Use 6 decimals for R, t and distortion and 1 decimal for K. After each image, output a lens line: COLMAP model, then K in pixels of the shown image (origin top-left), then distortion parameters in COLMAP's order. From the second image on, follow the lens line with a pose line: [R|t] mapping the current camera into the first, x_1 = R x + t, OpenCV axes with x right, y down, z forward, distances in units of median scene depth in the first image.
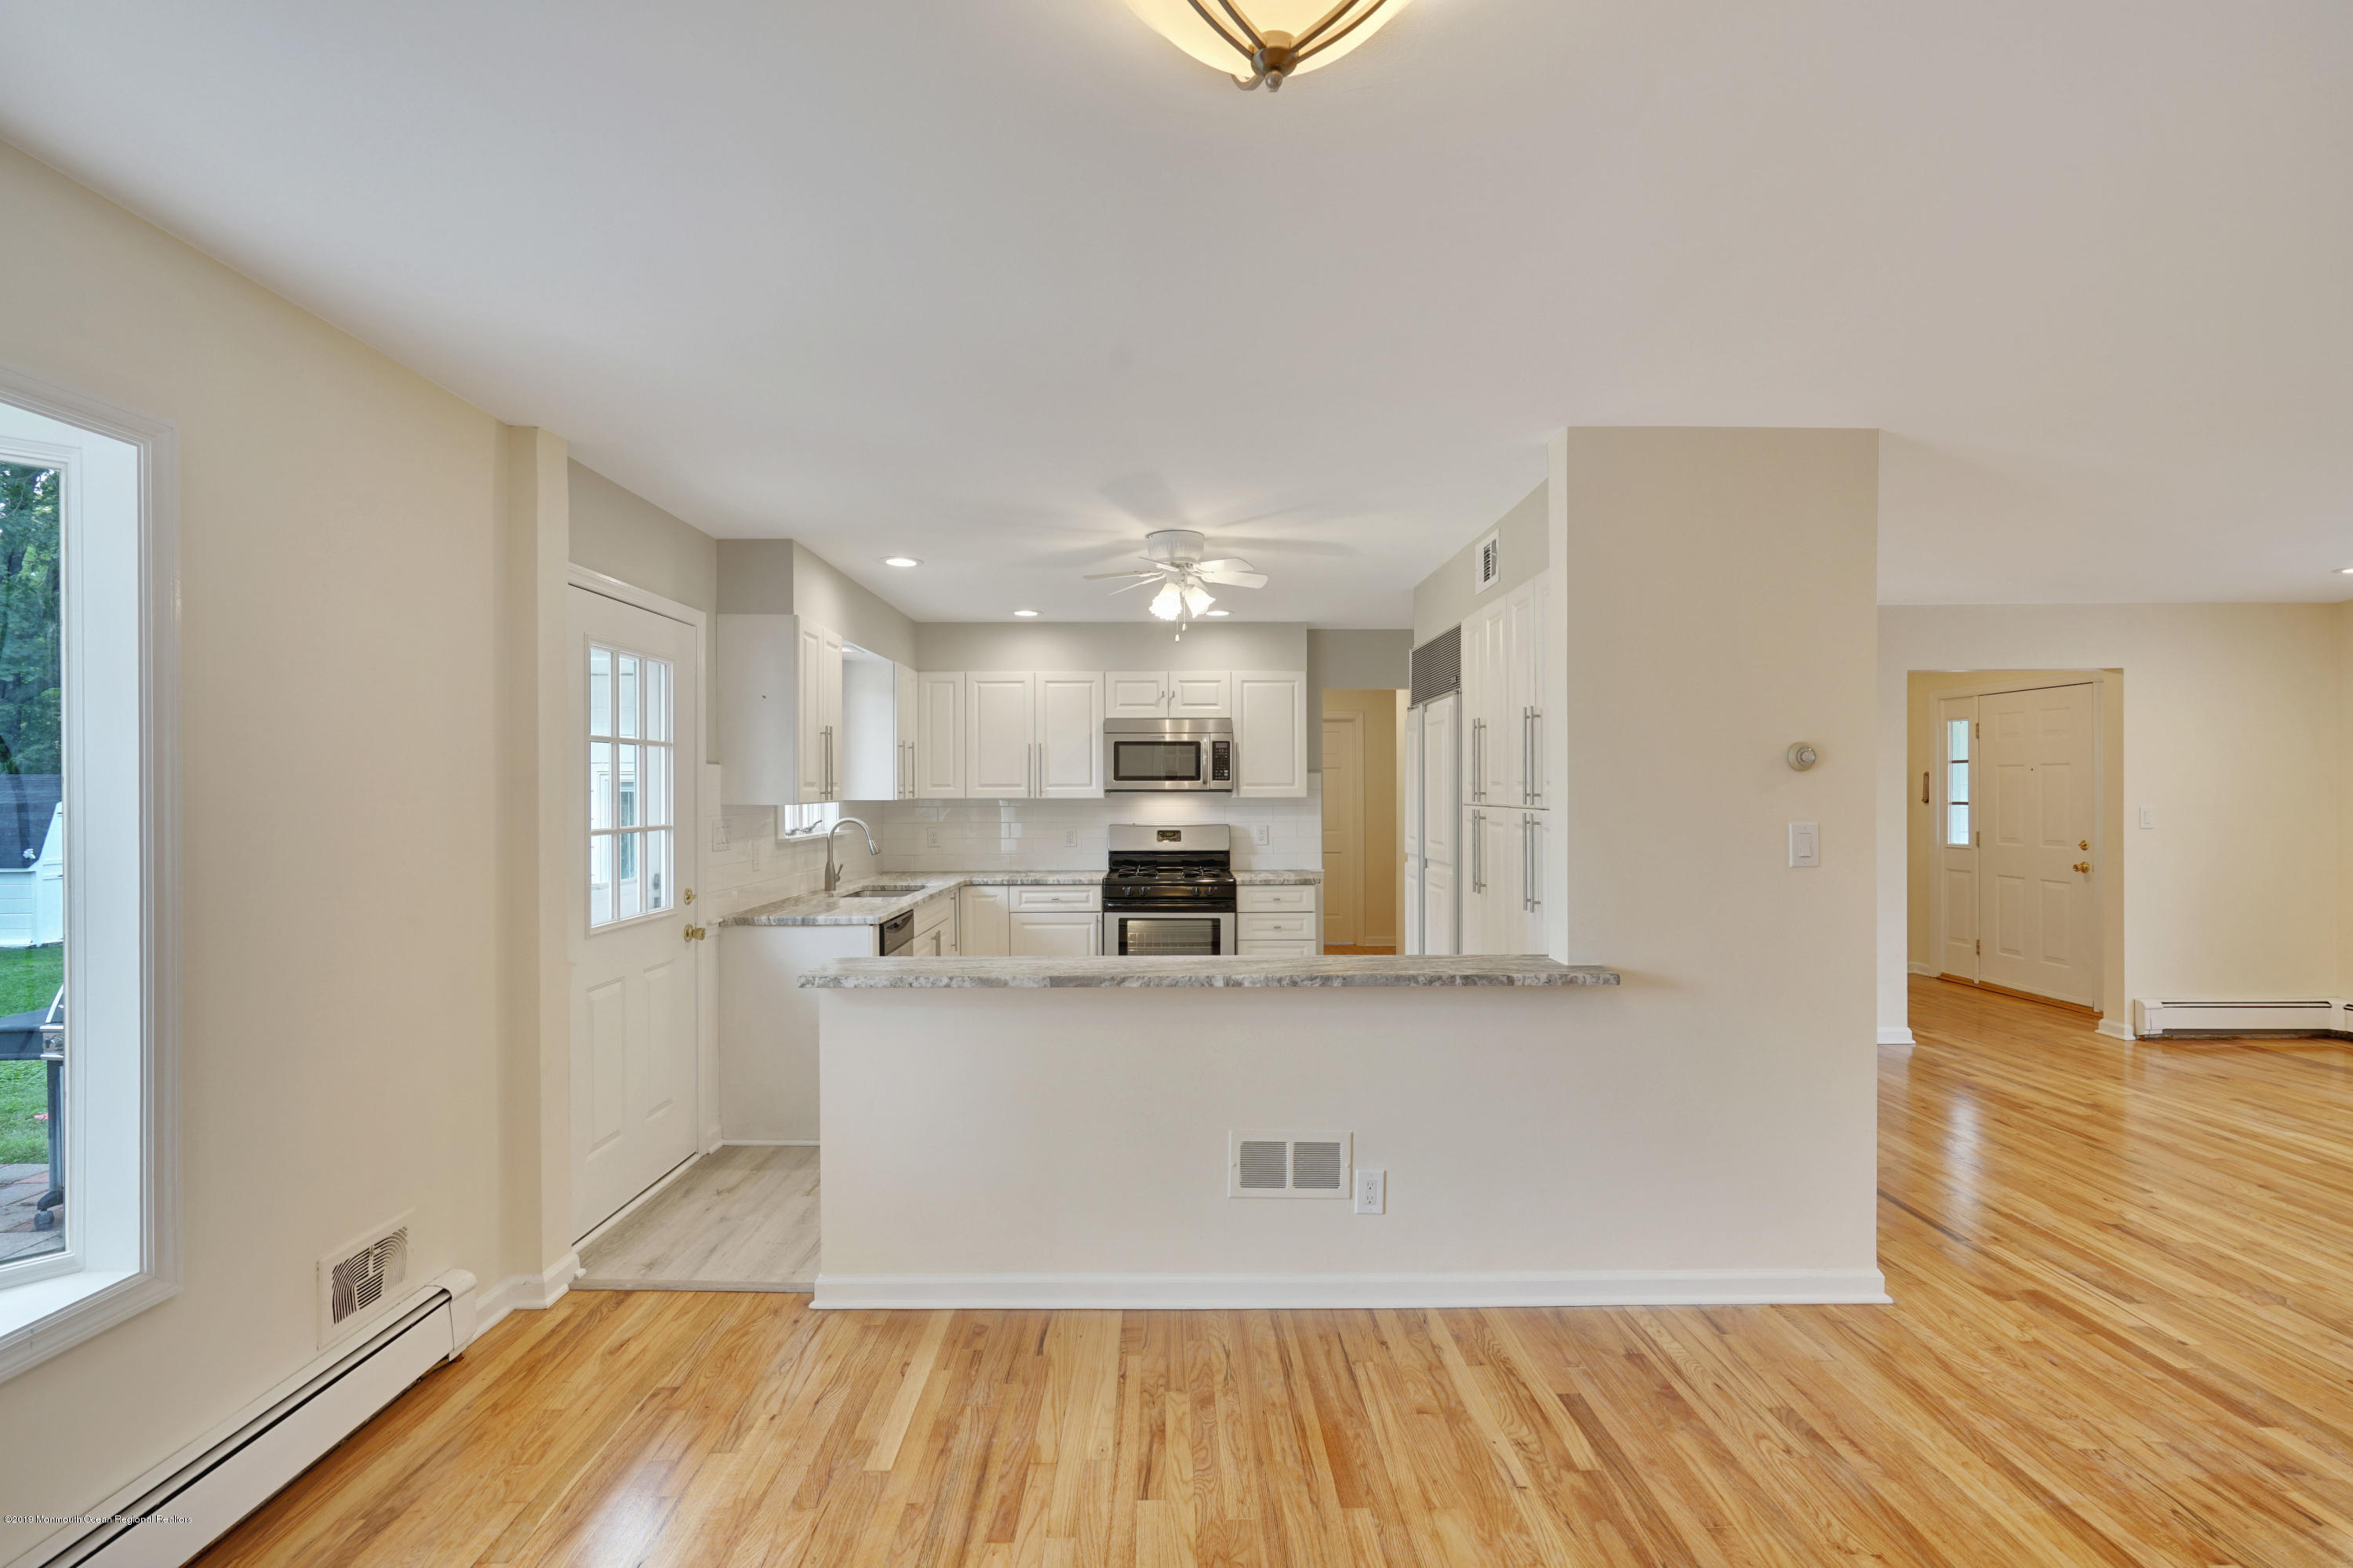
lens RADIAL K [[1057.1, 0, 1178.0], [0, 1057.1, 788.0], [0, 0, 1]] dist [-0.008709, 0.004231]
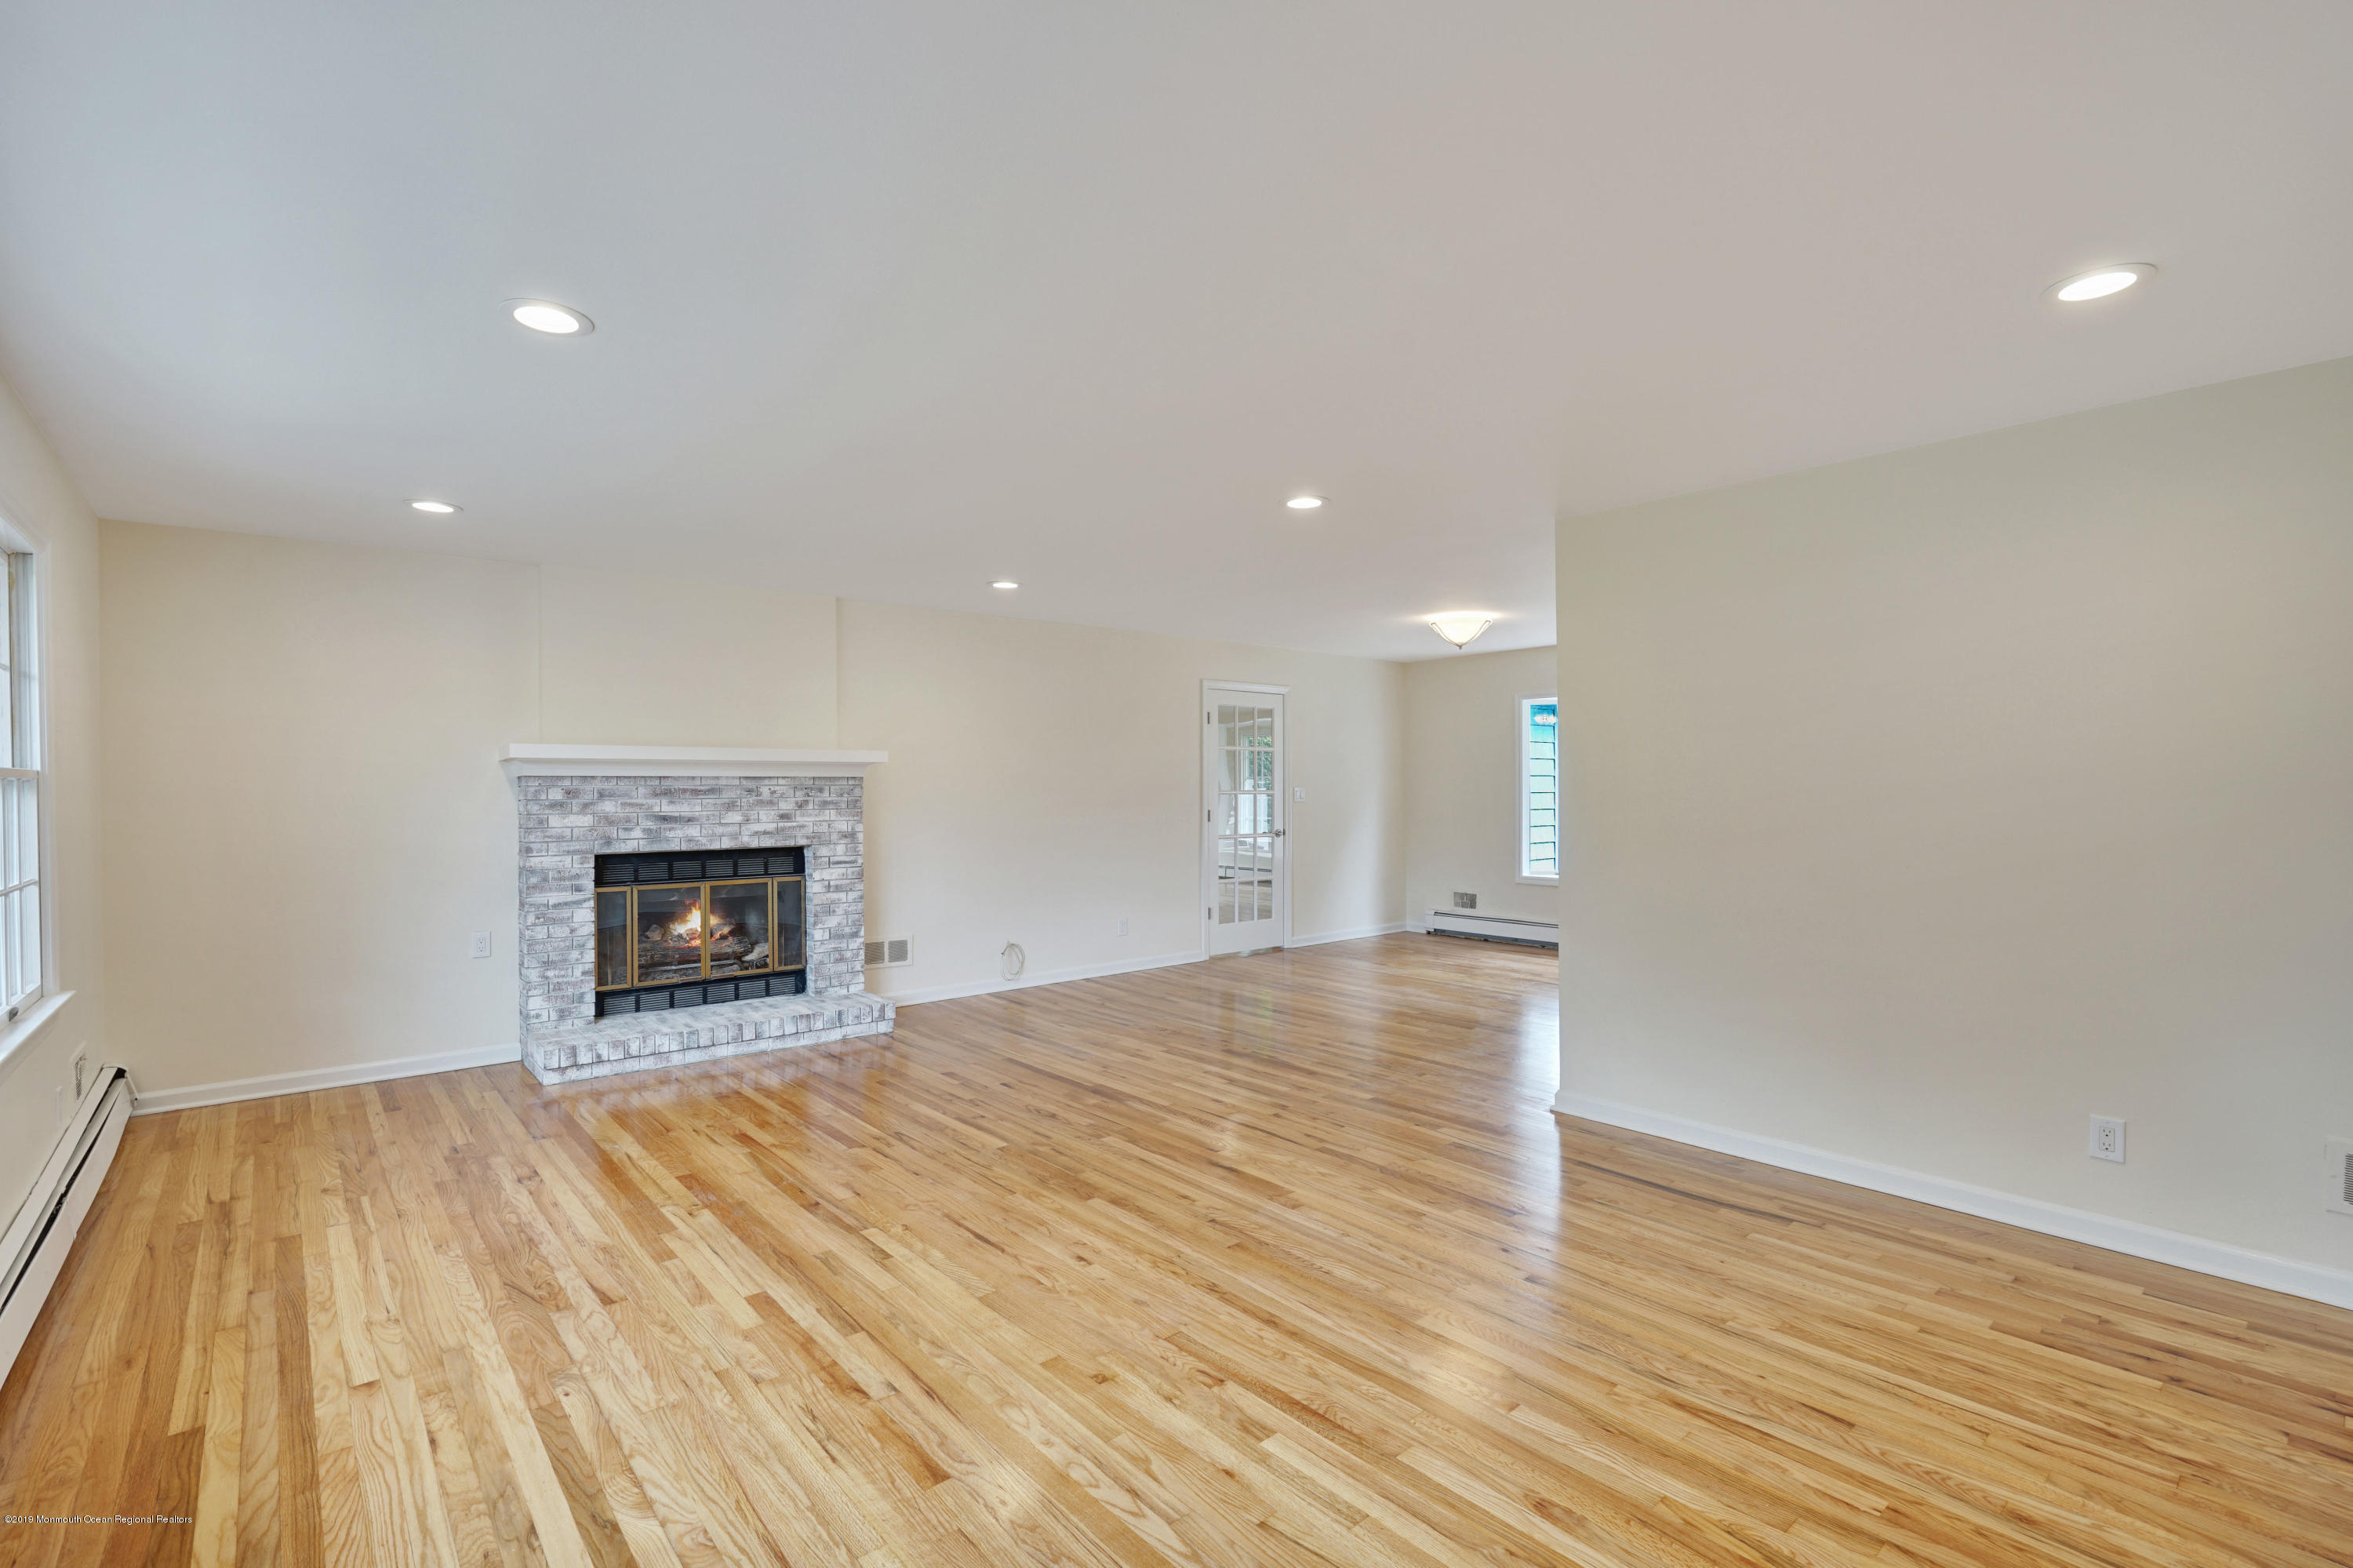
lens RADIAL K [[1057.1, 0, 1176.4], [0, 1057.1, 795.9], [0, 0, 1]] dist [-0.008709, 0.004231]
pose [[-0.766804, 0.013089, -0.641747, 1.718999], [0.007281, 0.999905, 0.011695, 0.021461], [0.641840, 0.004296, -0.766827, 1.522661]]
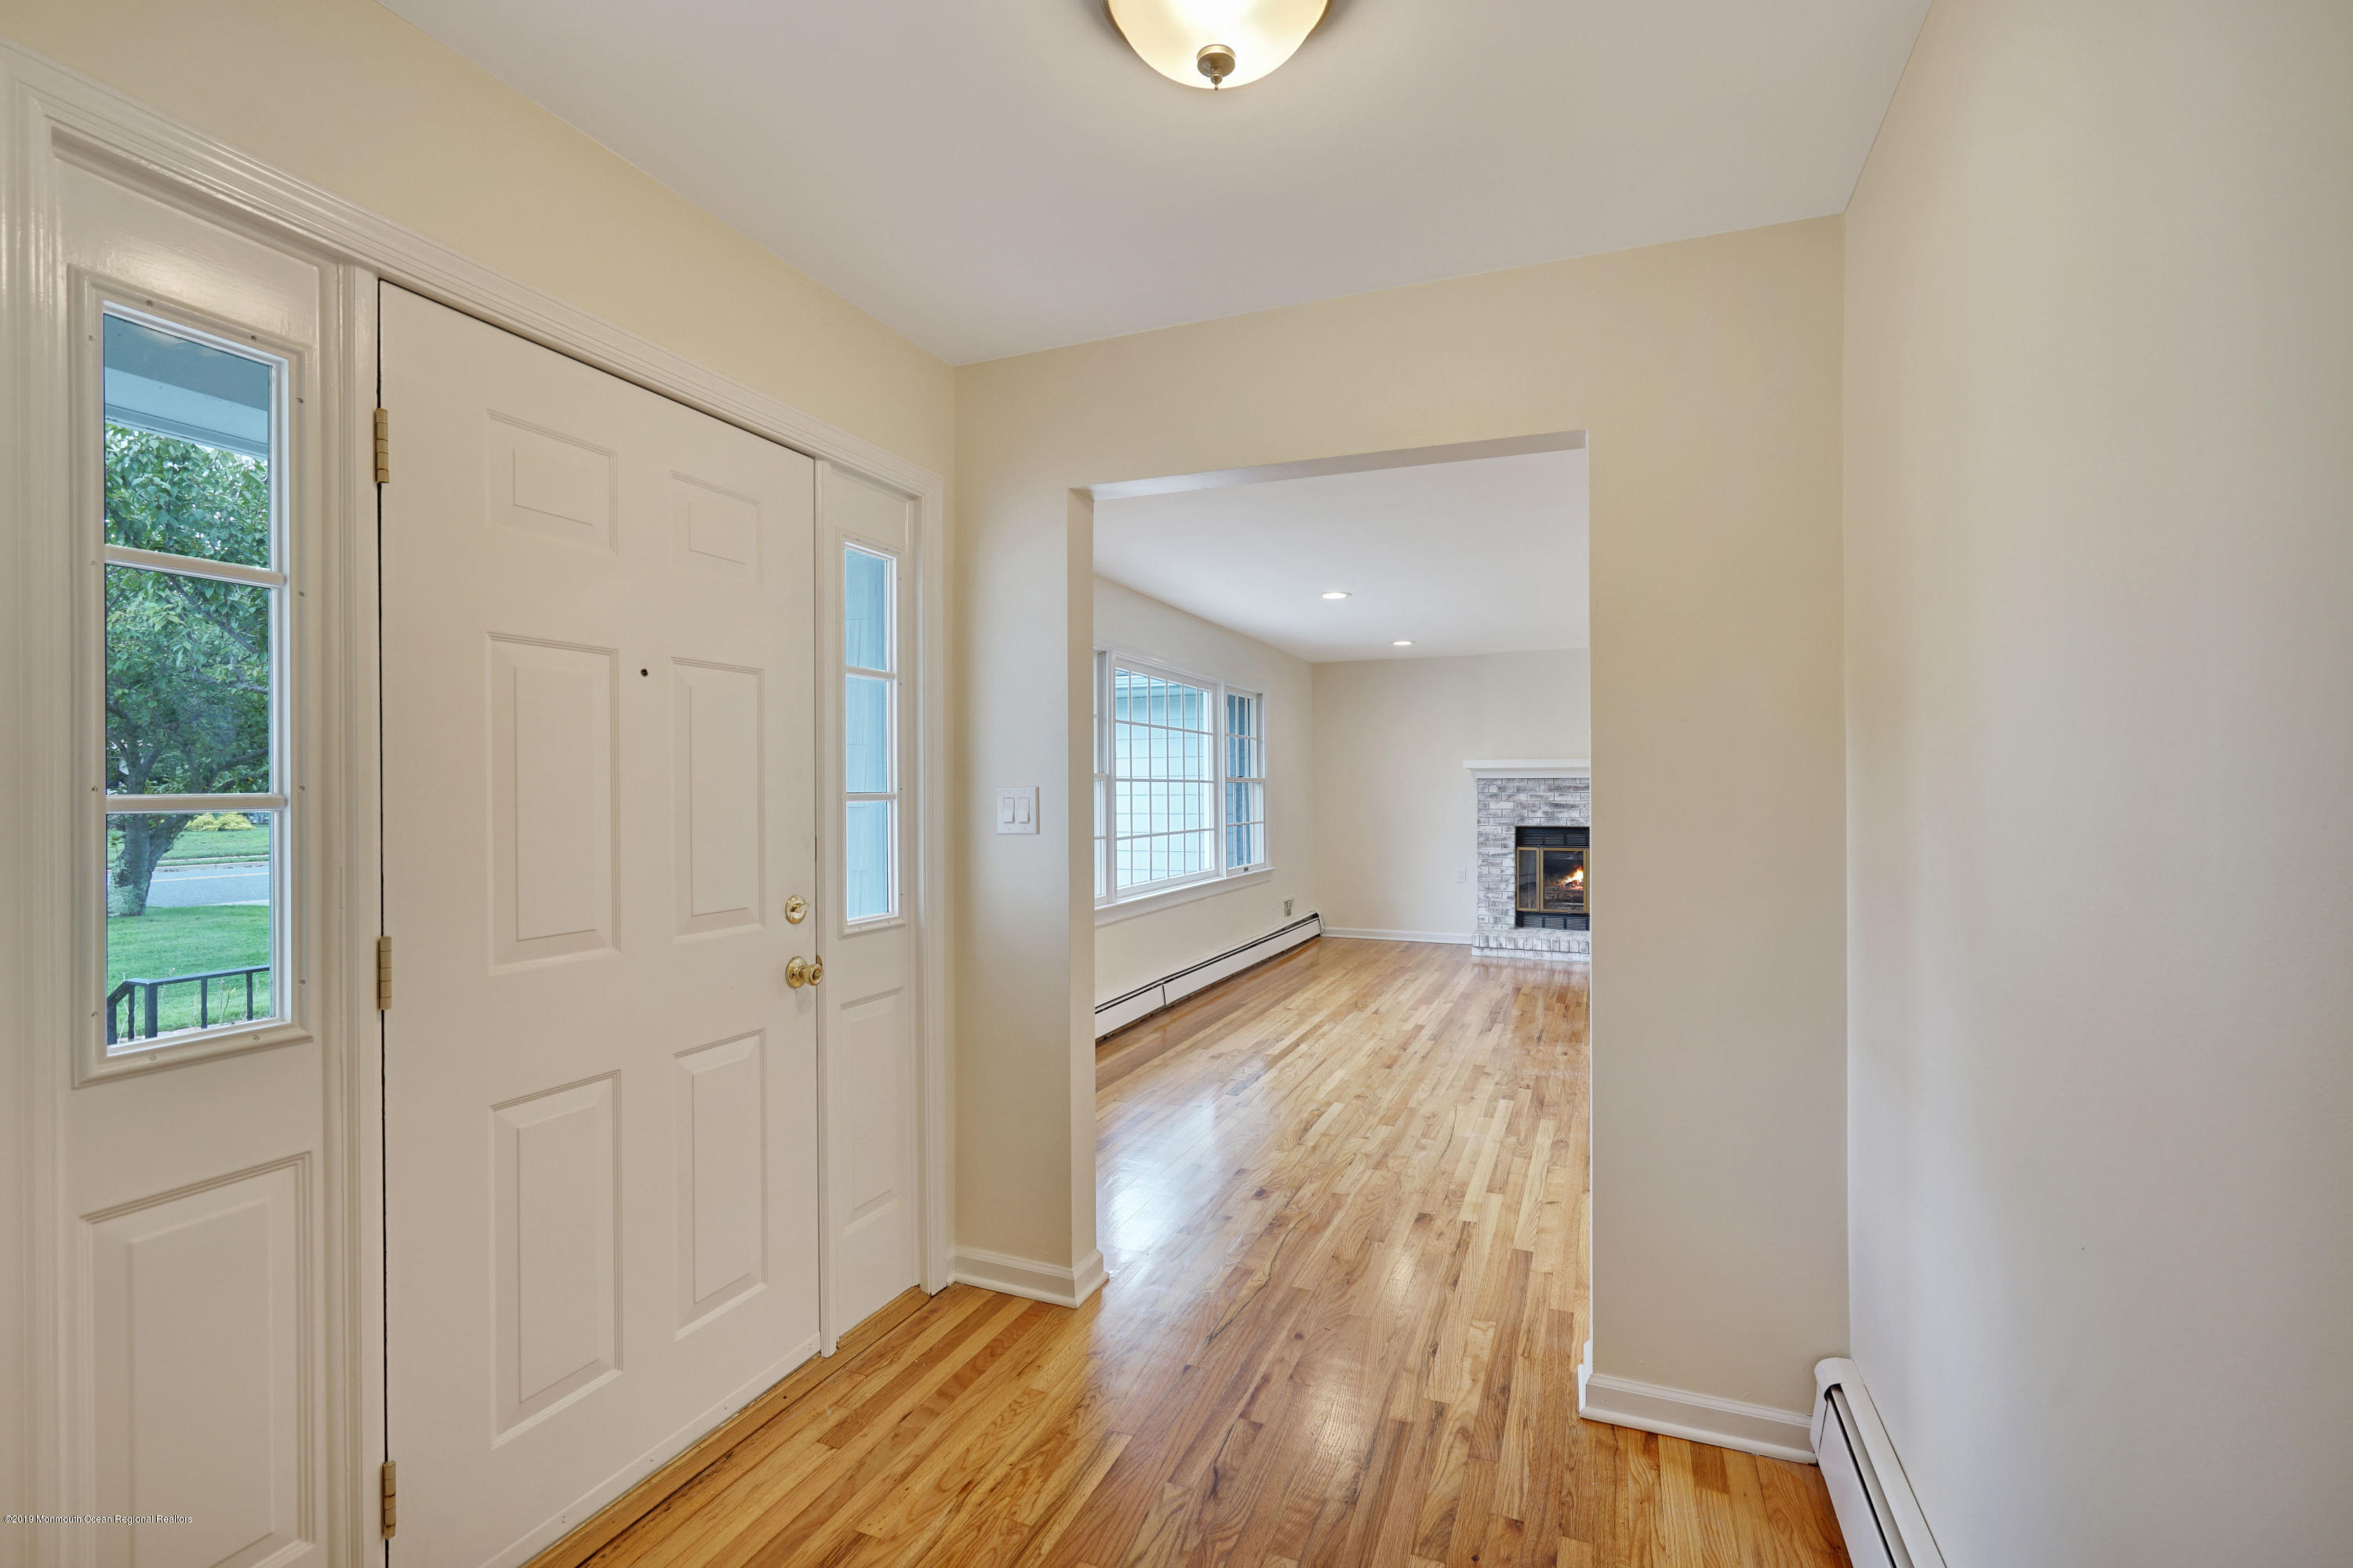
lens RADIAL K [[1057.1, 0, 1183.6], [0, 1057.1, 793.4], [0, 0, 1]] dist [-0.008709, 0.004231]
pose [[-0.922249, 0.005572, 0.386556, 1.149055], [0.006847, 0.999975, 0.001922, 0.030114], [-0.386536, 0.004419, -0.922264, 2.414806]]
